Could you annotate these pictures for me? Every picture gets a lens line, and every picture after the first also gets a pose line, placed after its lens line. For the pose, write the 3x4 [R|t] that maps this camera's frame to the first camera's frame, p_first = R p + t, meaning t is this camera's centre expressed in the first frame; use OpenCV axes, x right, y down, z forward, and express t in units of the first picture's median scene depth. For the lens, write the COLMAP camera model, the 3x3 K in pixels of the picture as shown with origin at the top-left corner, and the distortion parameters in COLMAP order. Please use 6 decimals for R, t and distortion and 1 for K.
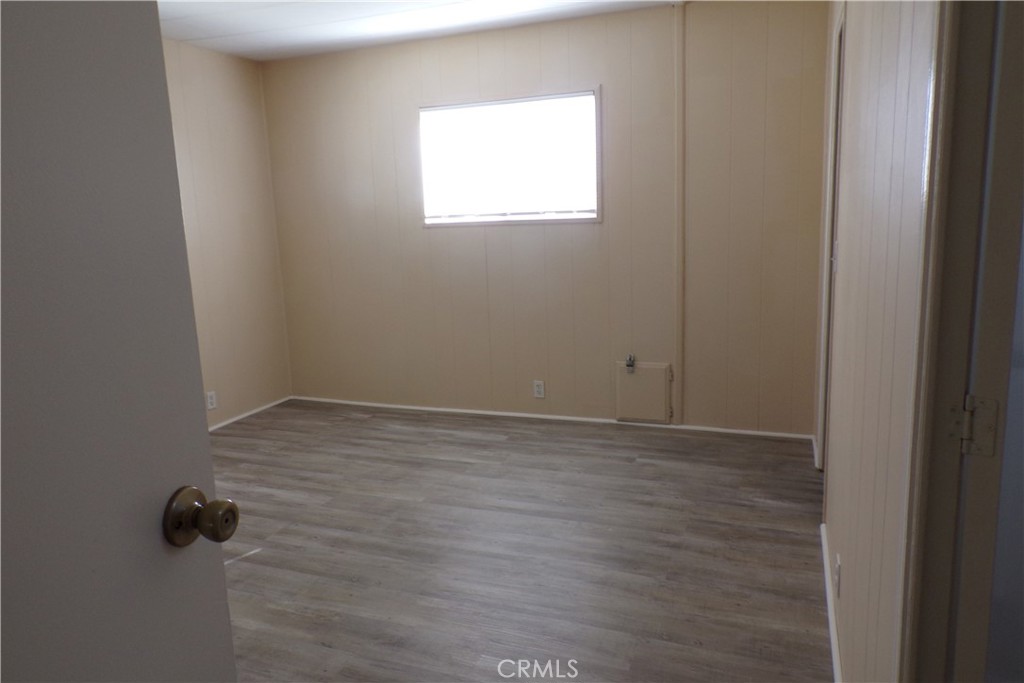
lens RADIAL K [[691.9, 0, 516.3], [0, 691.9, 342.3], [0, 0, 1]] dist [0.017301, 0.006788]
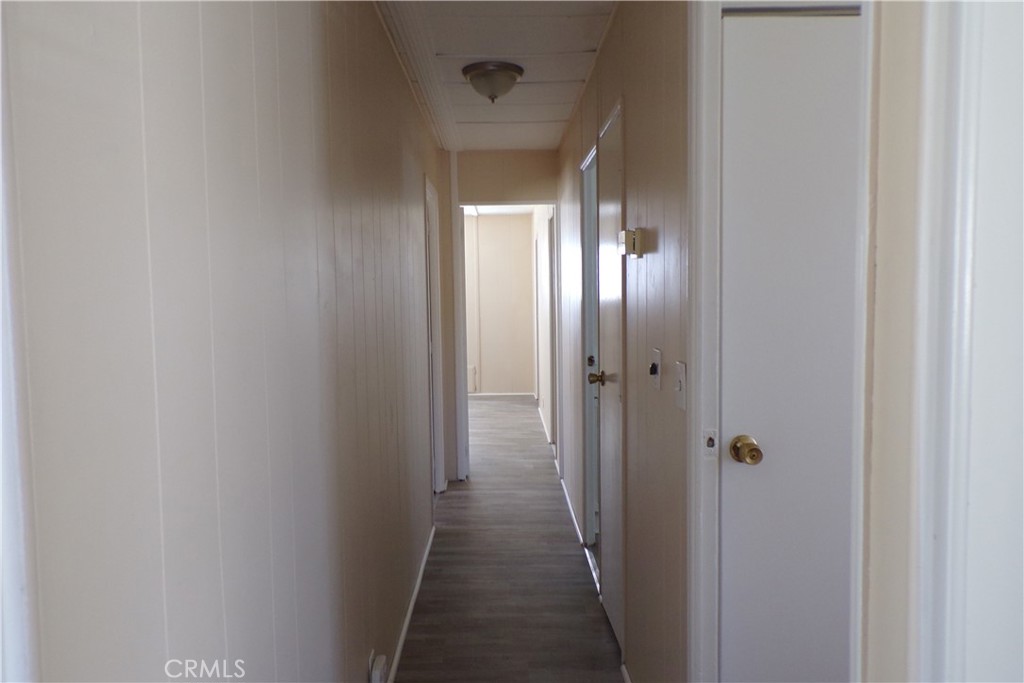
lens RADIAL K [[691.9, 0, 511.9], [0, 691.9, 341.5], [0, 0, 1]] dist [0.017301, 0.006788]
pose [[0.928816, 0.003294, 0.370527, -0.505857], [0.043524, 0.992069, -0.117921, 0.225647], [-0.367976, 0.125654, 0.921306, -1.142093]]
